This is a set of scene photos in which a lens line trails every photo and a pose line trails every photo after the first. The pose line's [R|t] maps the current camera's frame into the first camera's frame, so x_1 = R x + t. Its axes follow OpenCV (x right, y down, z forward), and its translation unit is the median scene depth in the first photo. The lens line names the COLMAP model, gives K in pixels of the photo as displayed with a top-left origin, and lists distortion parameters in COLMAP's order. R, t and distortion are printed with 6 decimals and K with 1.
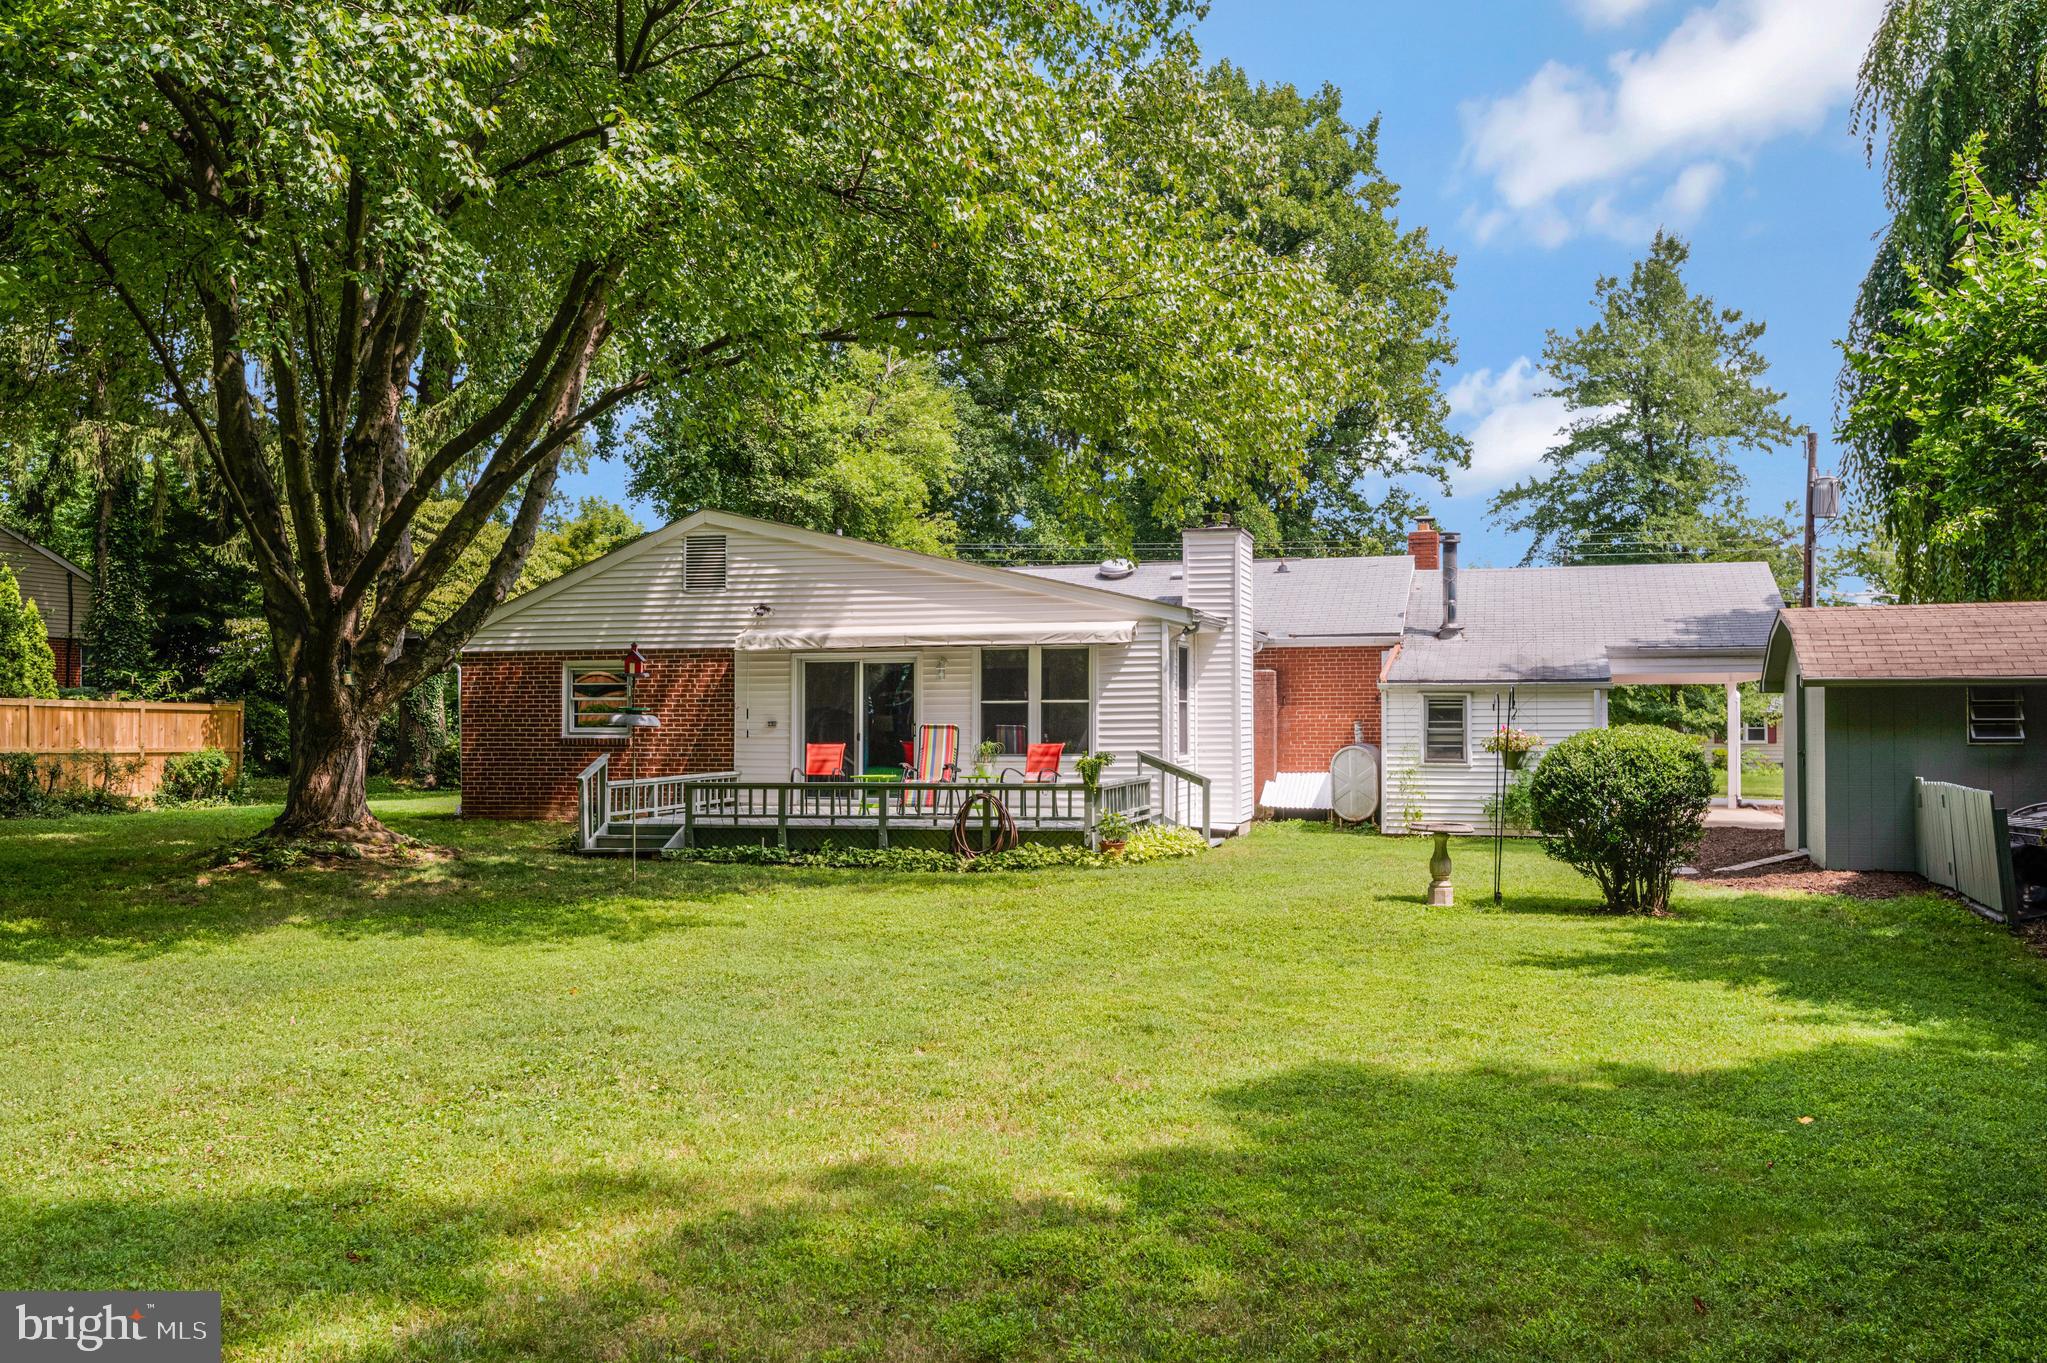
lens RADIAL K [[1750.8, 0, 1023.5], [0, 1750.8, 681.5], [0, 0, 1]] dist [-0.001997, -0.004467]
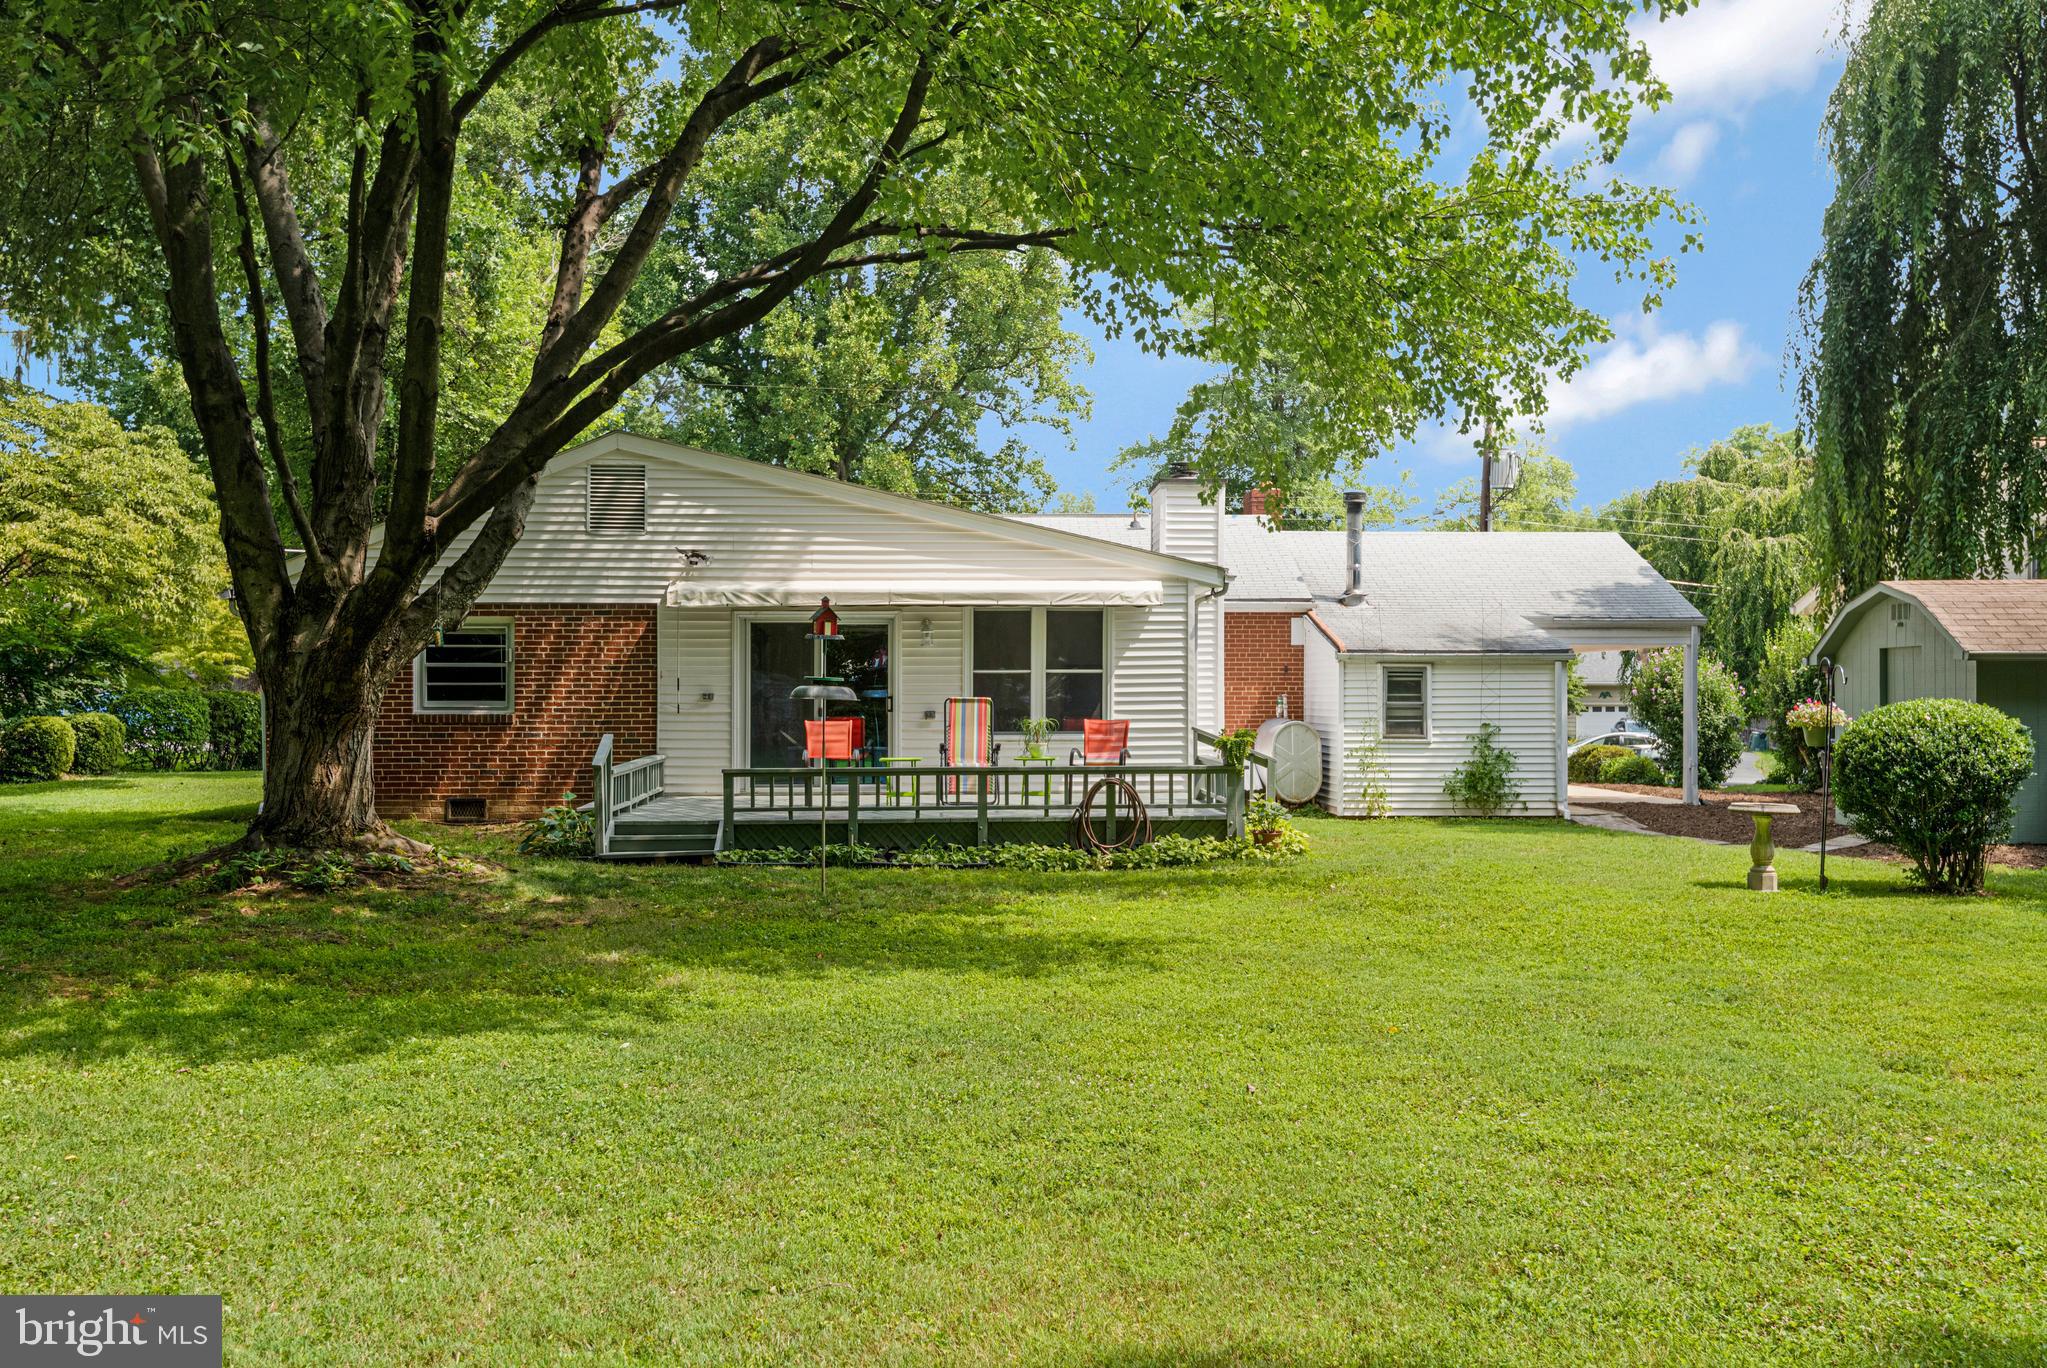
lens RADIAL K [[1941.3, 0, 1023.5], [0, 1941.3, 684.0], [0, 0, 1]] dist [0.002120, 0.000973]
pose [[0.948458, 0.002671, 0.316892, -0.298431], [-0.008428, 0.999823, 0.016799, 0.001635], [-0.316791, -0.018604, 0.948313, 0.089133]]
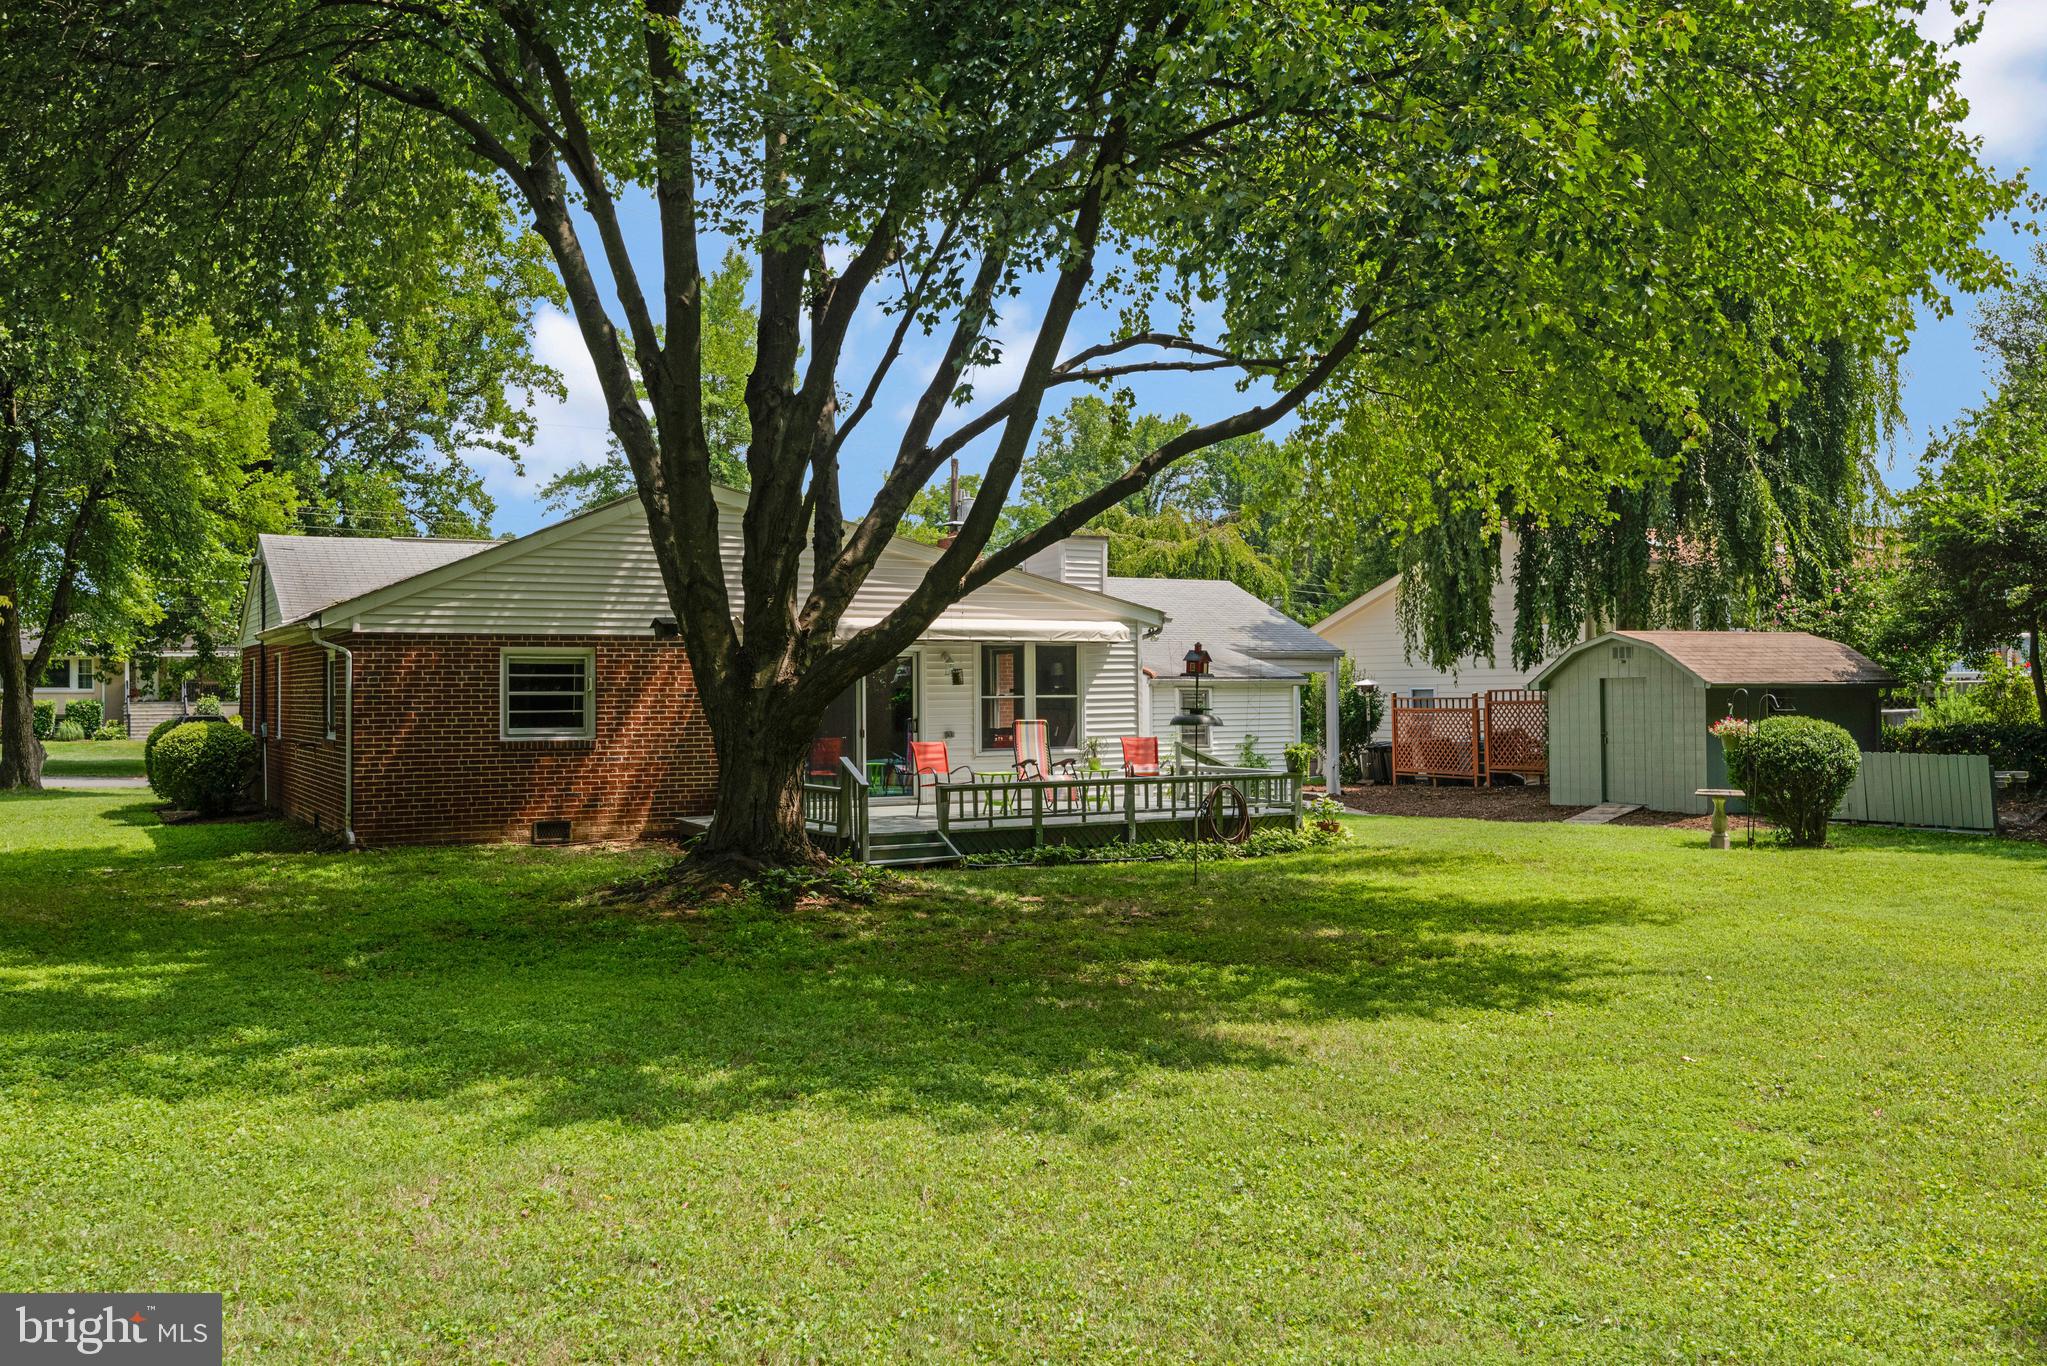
lens RADIAL K [[1836.7, 0, 1021.1], [0, 1836.7, 610.0], [0, 0, 1]] dist [0.000346, 0.001975]
pose [[0.707672, 0.031265, 0.705849, -0.743635], [-0.011177, 0.999391, -0.033062, -0.003646], [-0.706452, 0.015507, 0.707591, 0.234876]]
